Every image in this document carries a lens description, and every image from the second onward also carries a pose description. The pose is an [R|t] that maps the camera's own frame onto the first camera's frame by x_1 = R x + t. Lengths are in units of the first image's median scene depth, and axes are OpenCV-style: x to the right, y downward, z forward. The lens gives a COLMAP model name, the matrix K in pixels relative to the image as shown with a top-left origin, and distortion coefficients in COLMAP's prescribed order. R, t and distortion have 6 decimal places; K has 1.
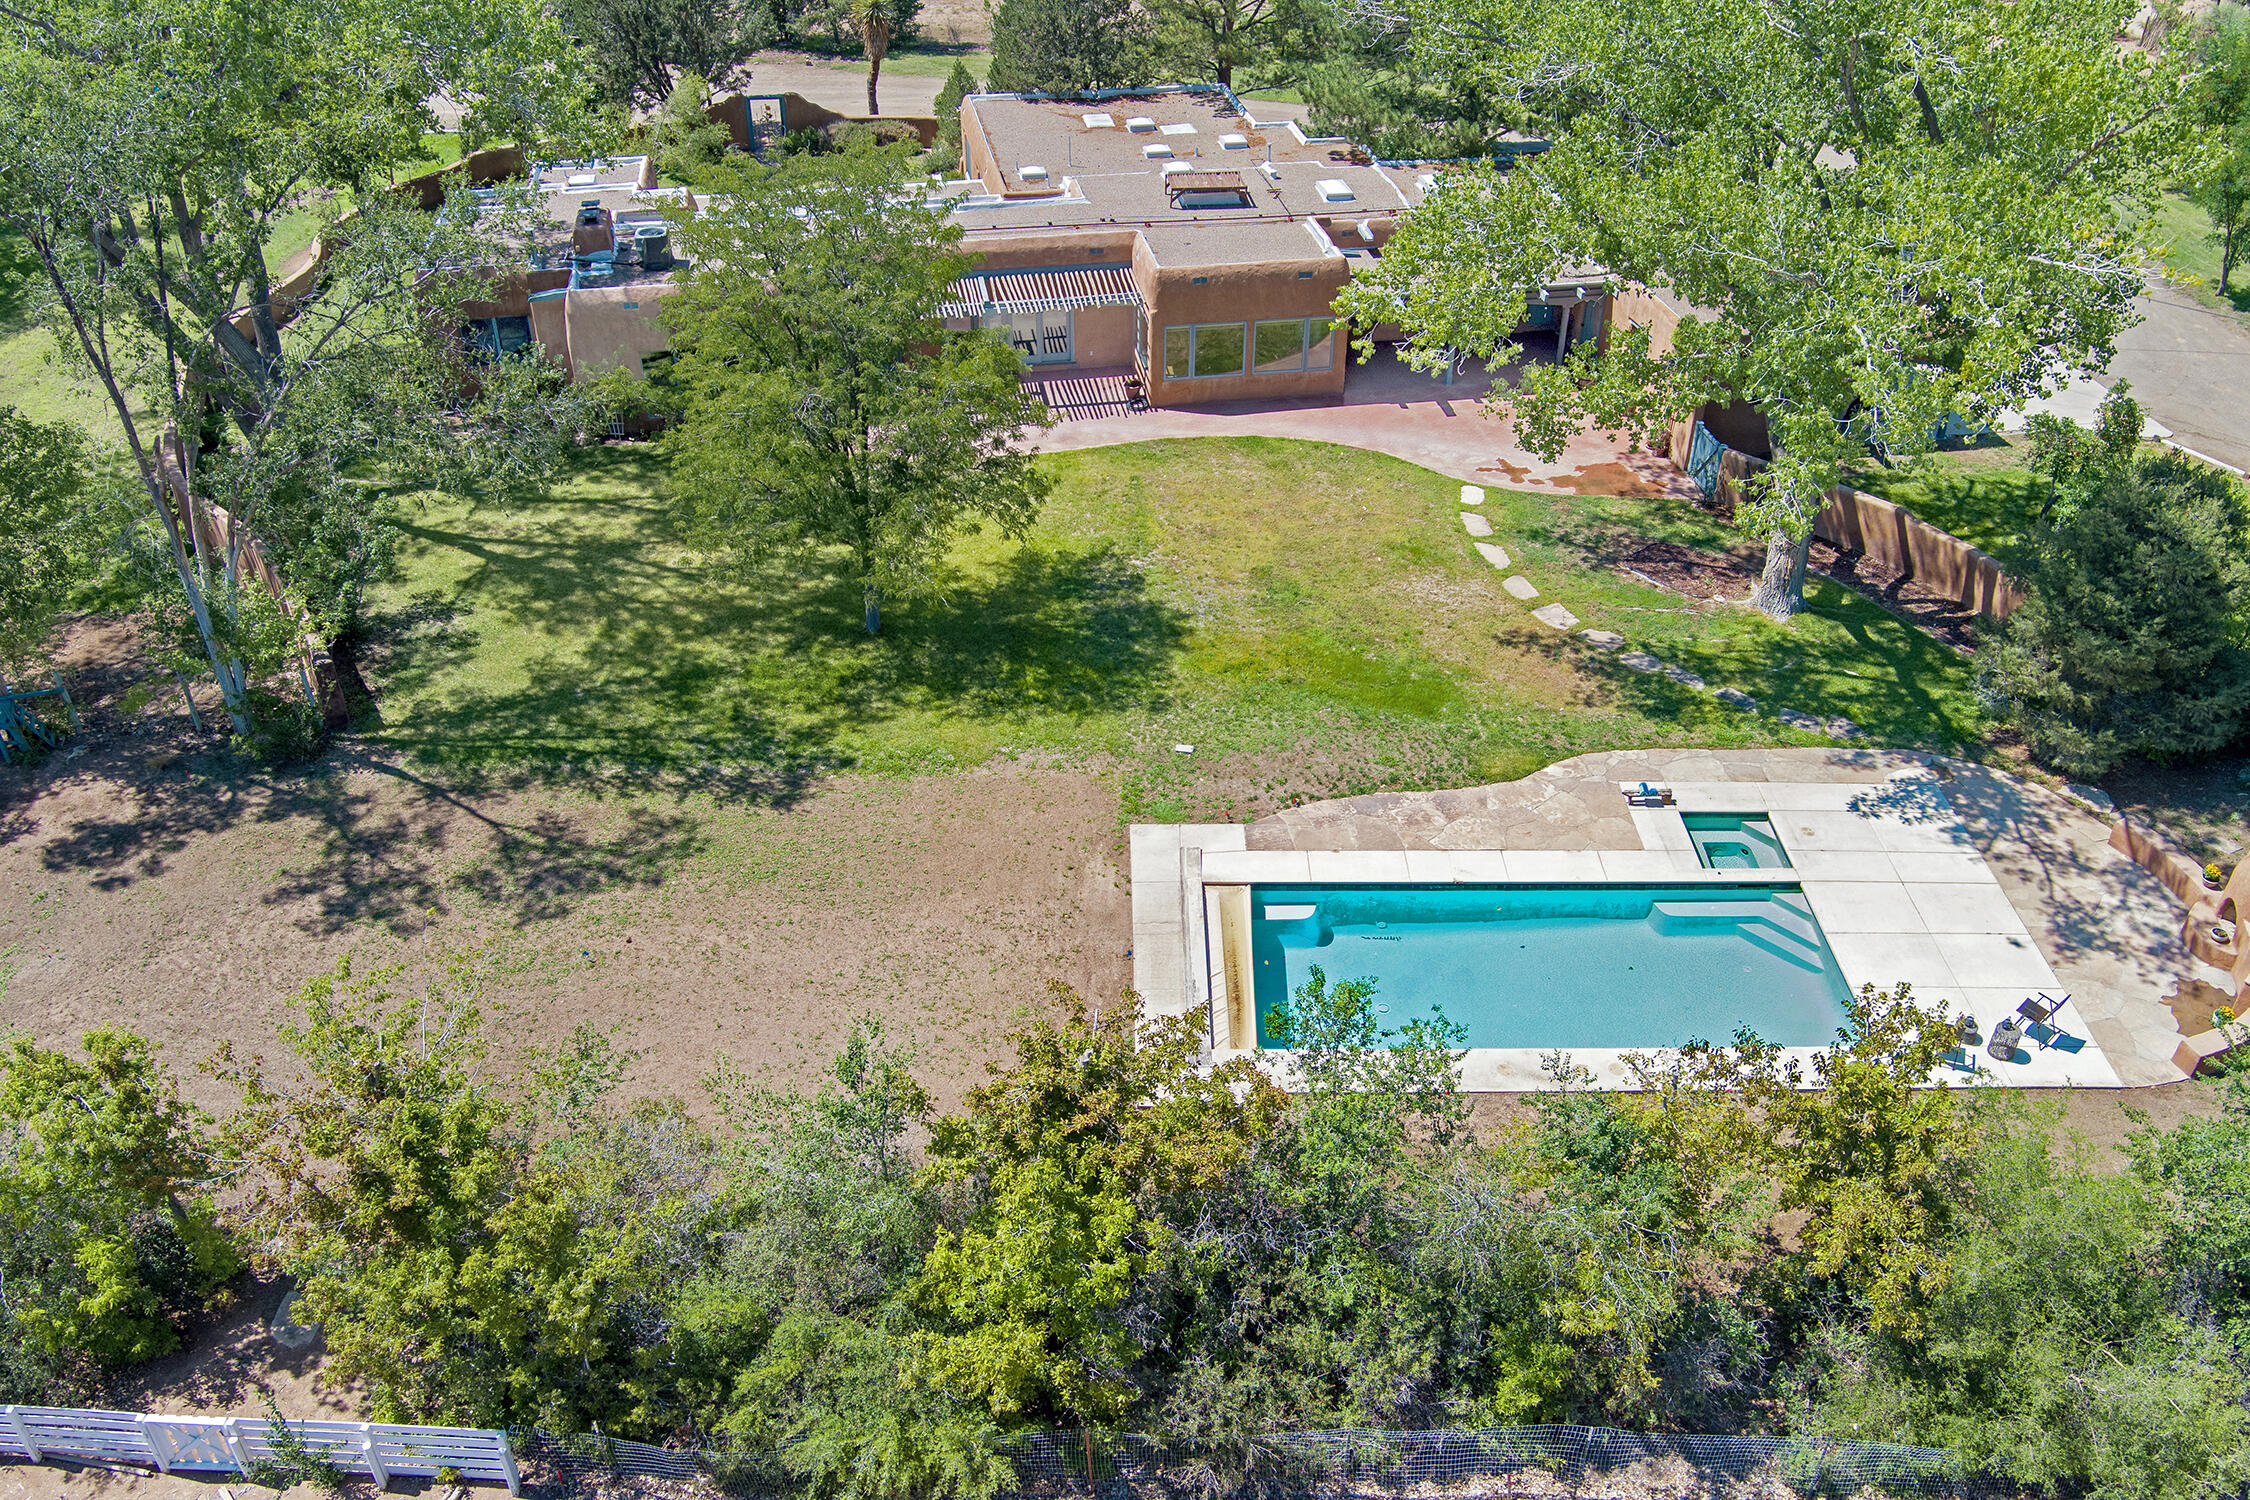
lens RADIAL K [[1787.3, 0, 1112.4], [0, 1787.3, 760.2], [0, 0, 1]] dist [-0.056204, 0.018675]
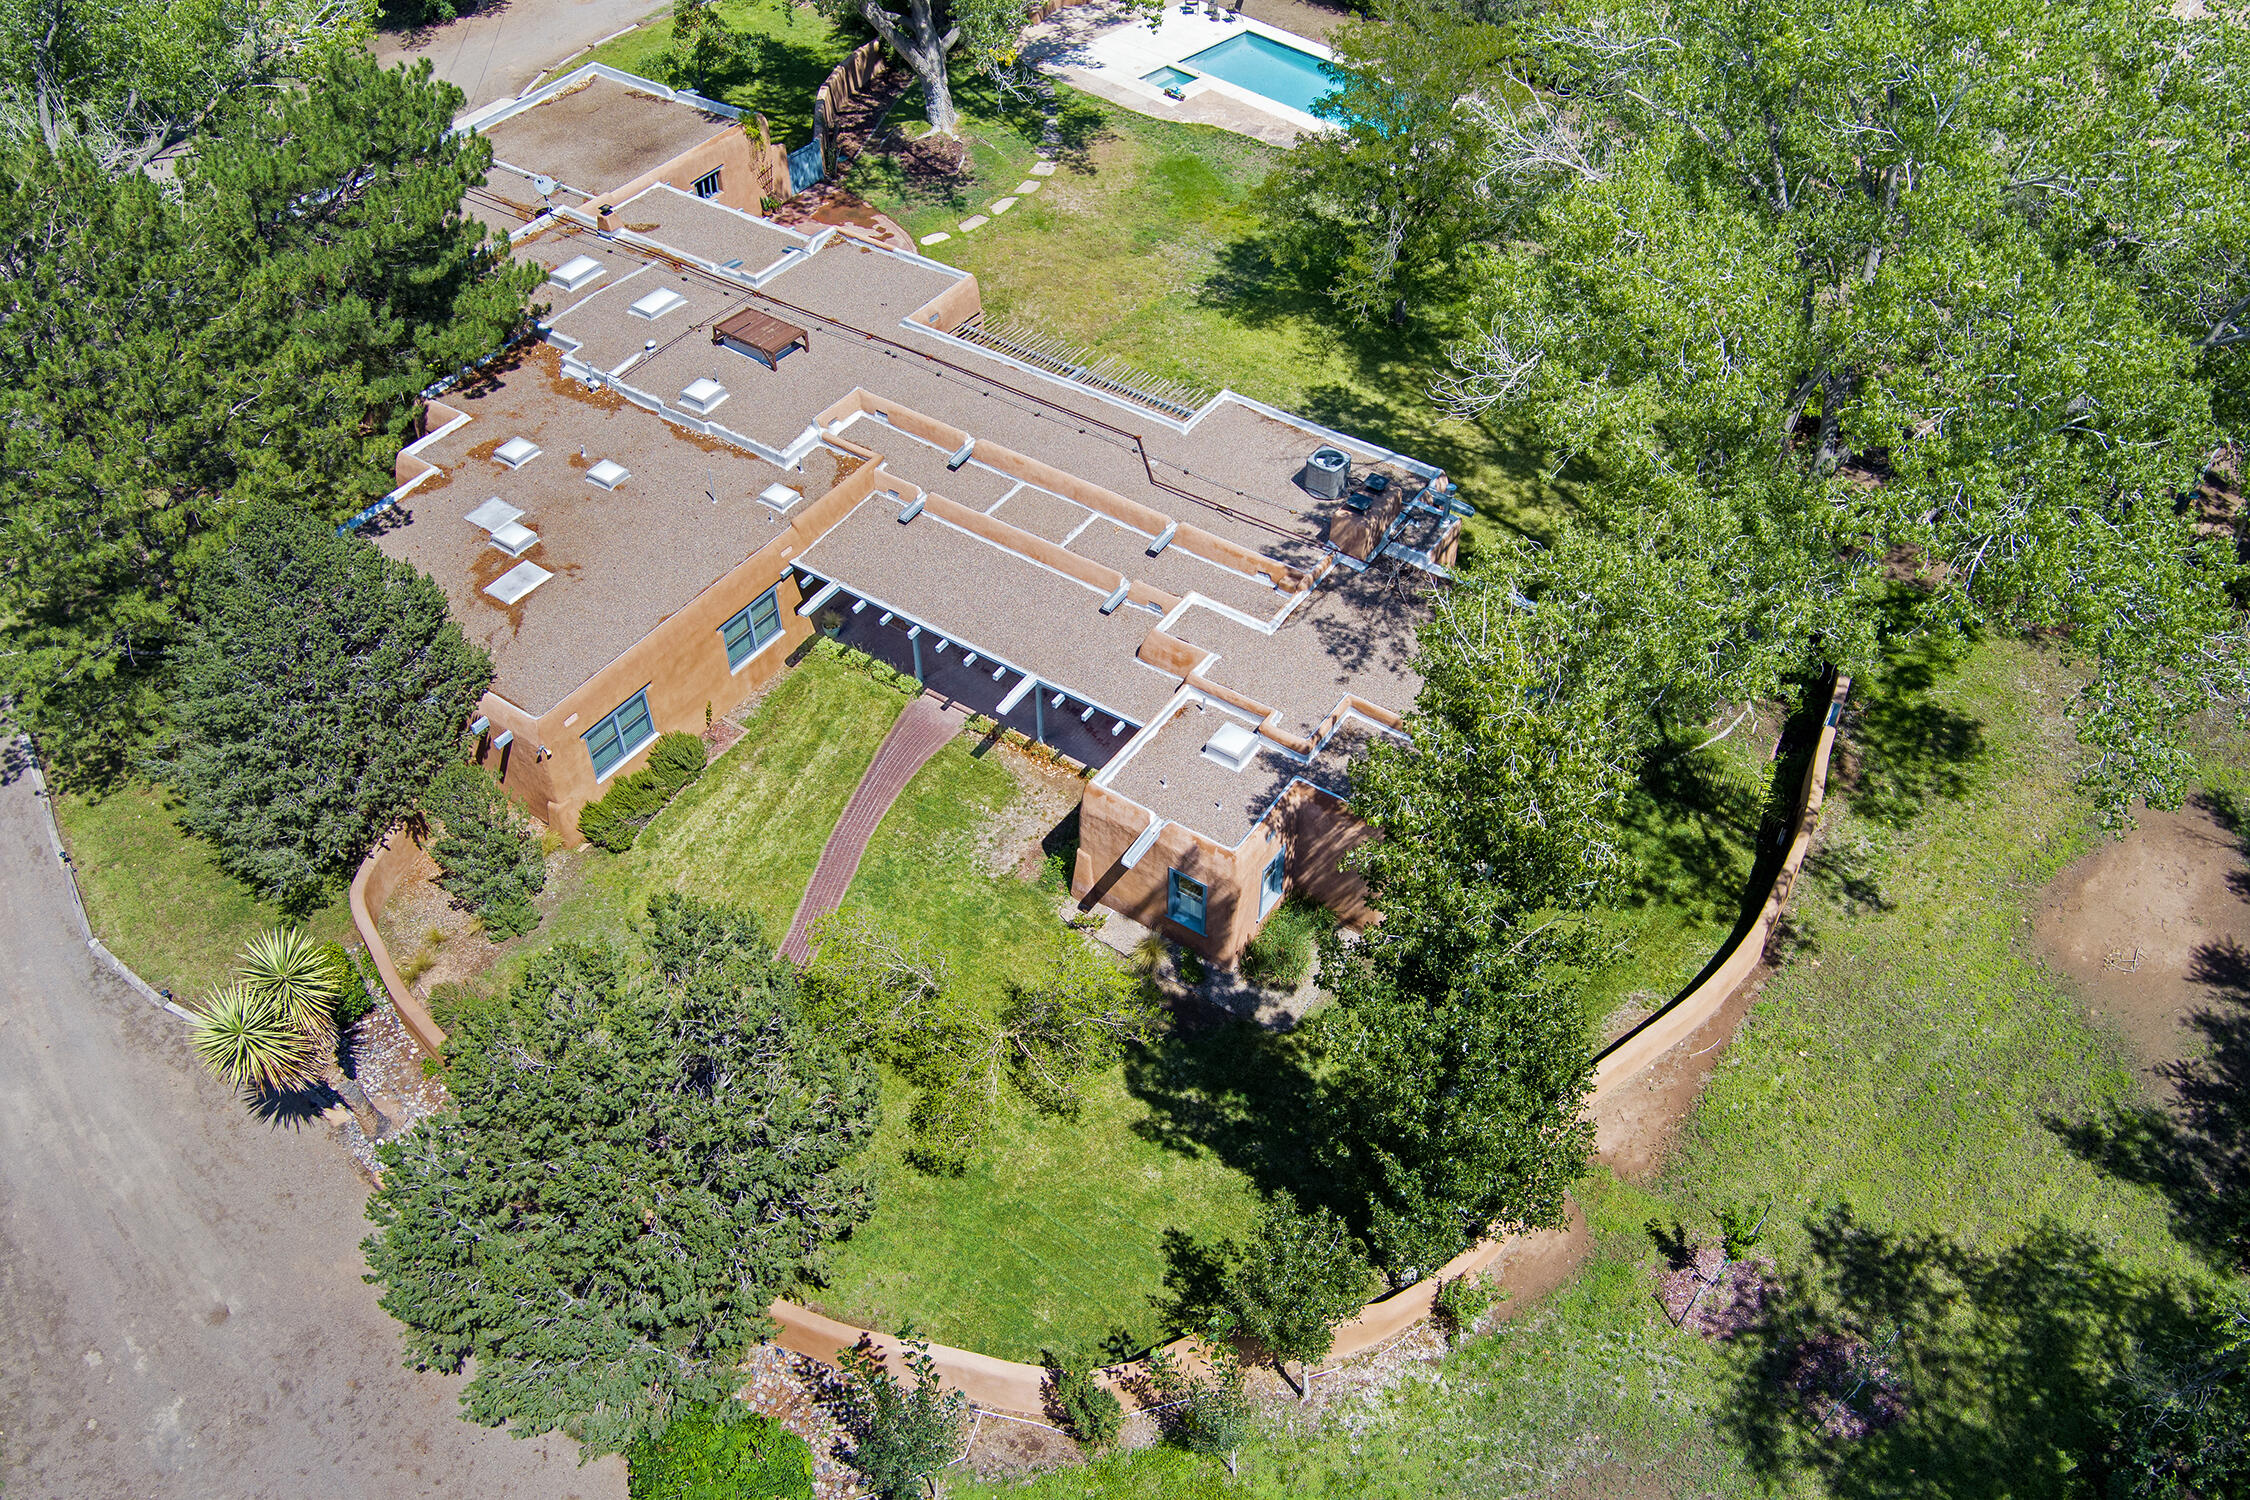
lens RADIAL K [[1816.5, 0, 1123.0], [0, 1816.5, 749.5], [0, 0, 1]] dist [-0.070660, 0.017772]
pose [[-0.719727, -0.488197, 0.493616, -0.946143], [0.406160, 0.280543, 0.869673, -1.463339], [-0.563051, 0.826414, -0.003628, 1.576820]]
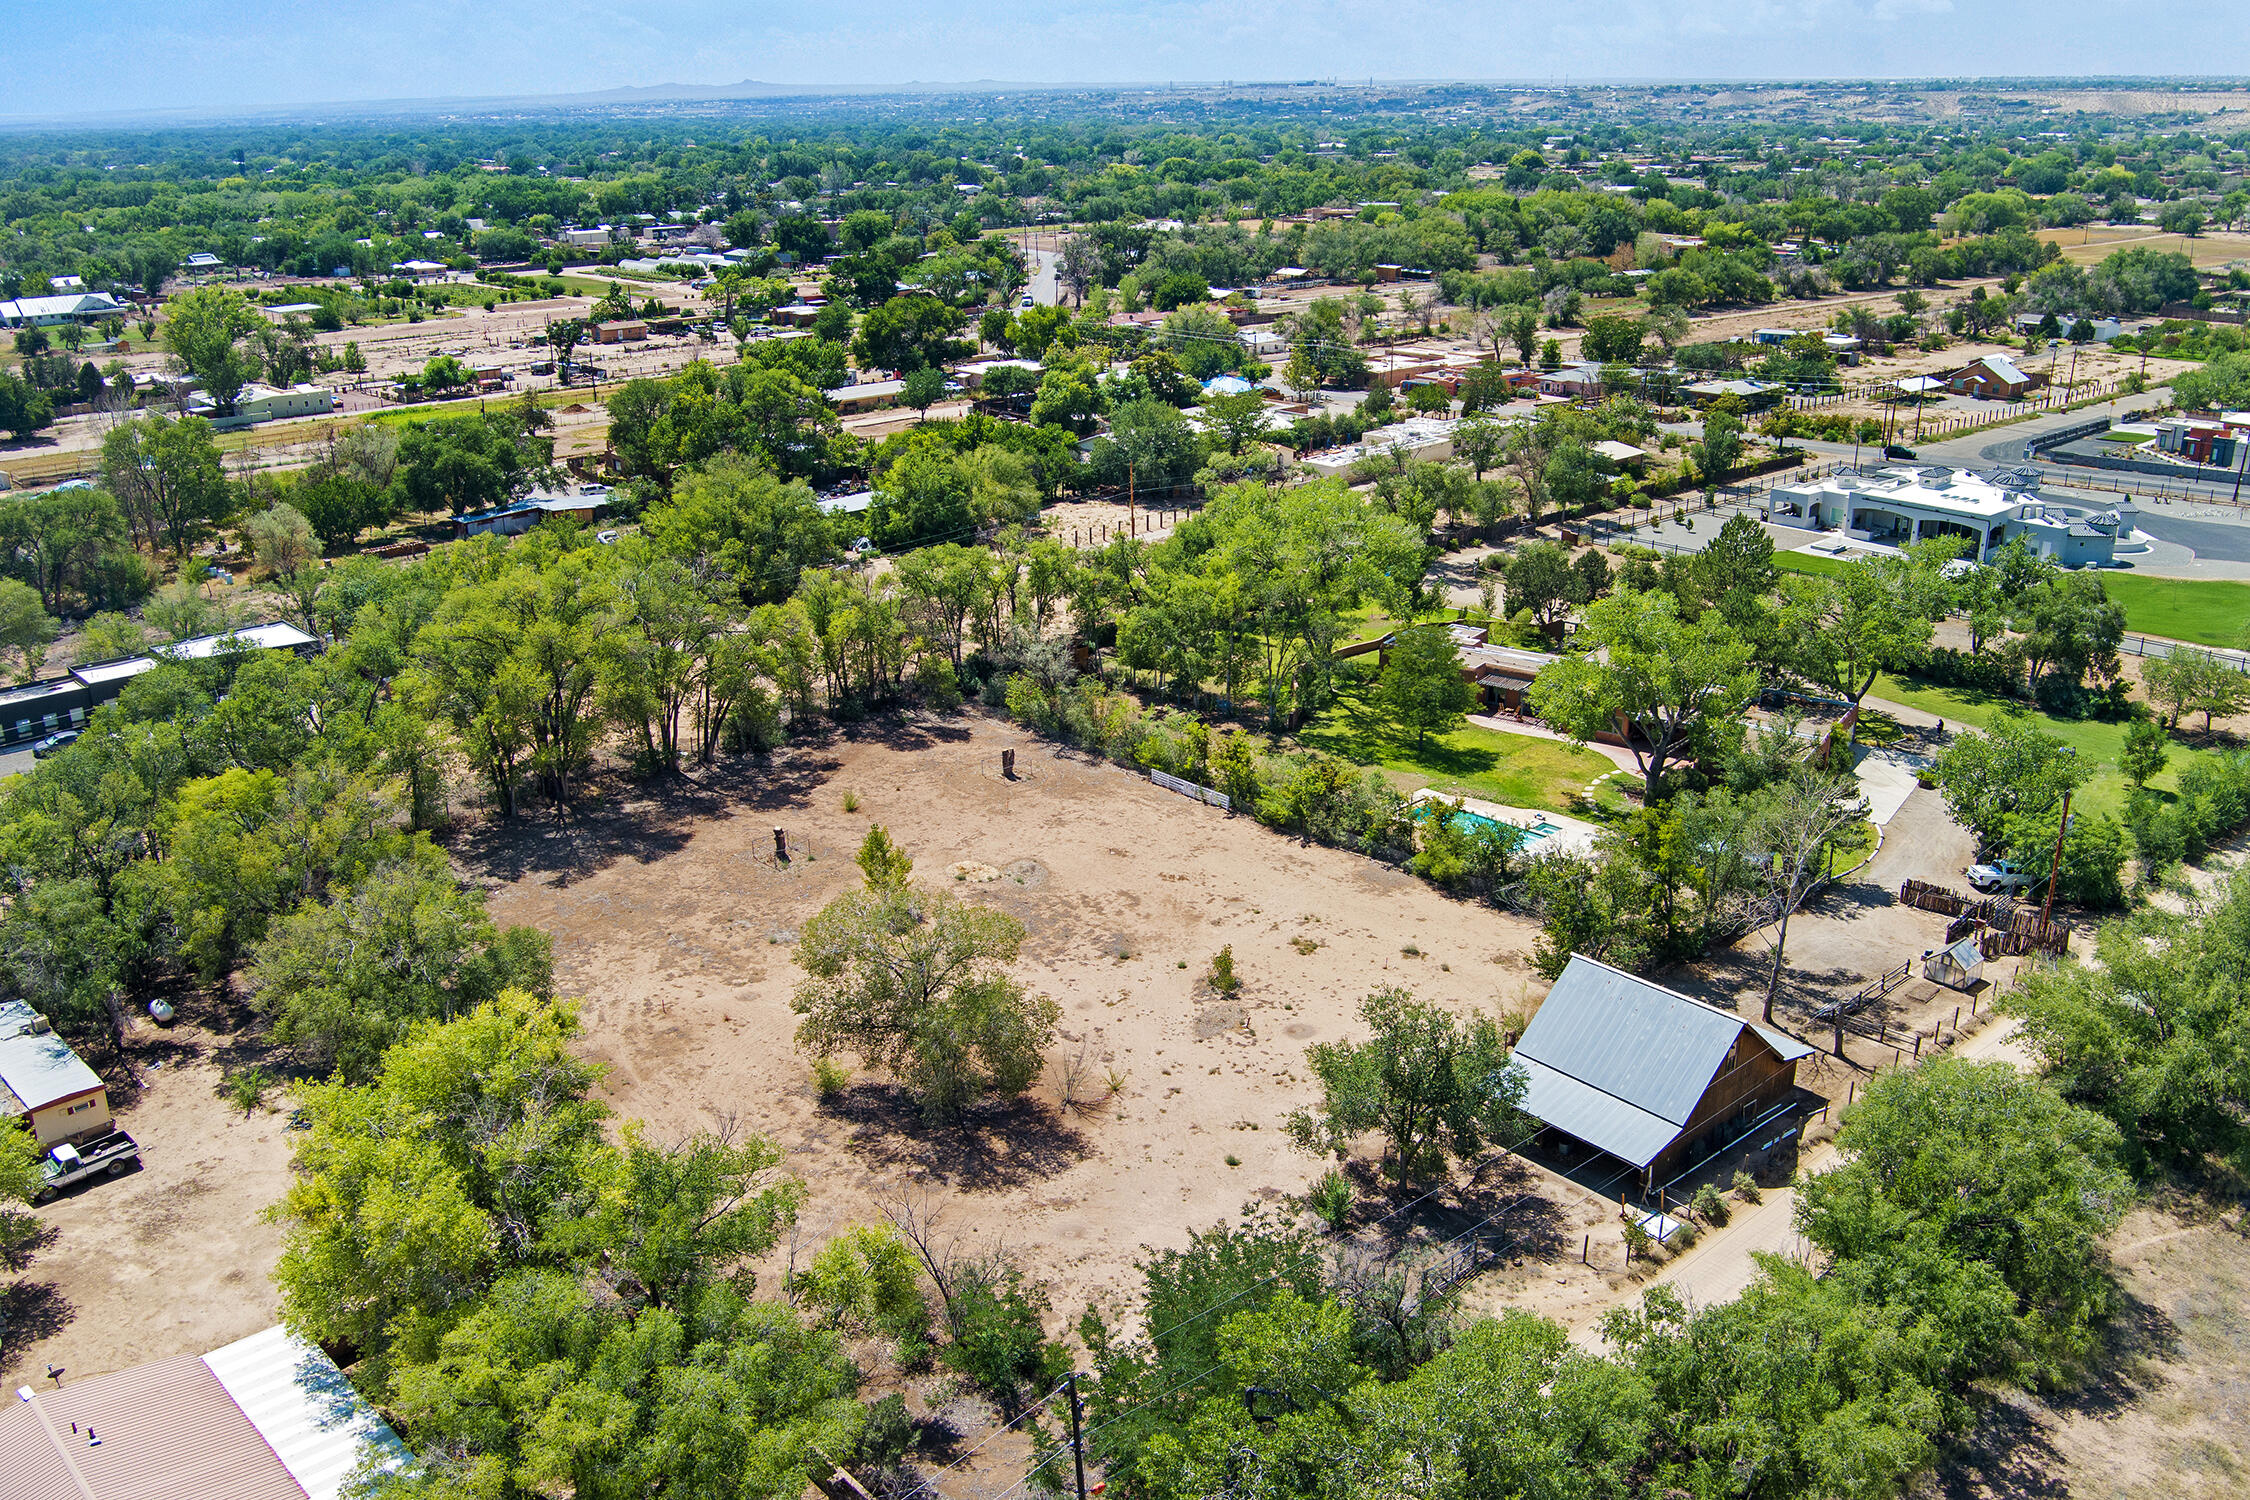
lens RADIAL K [[1816.5, 0, 1113.3], [0, 1816.5, 732.3], [0, 0, 1]] dist [-0.070660, 0.017772]
pose [[0.703979, 0.229335, -0.672174, 2.155785], [-0.410830, 0.903512, -0.122005, 0.684299], [0.579337, 0.362038, 0.730271, -2.358893]]
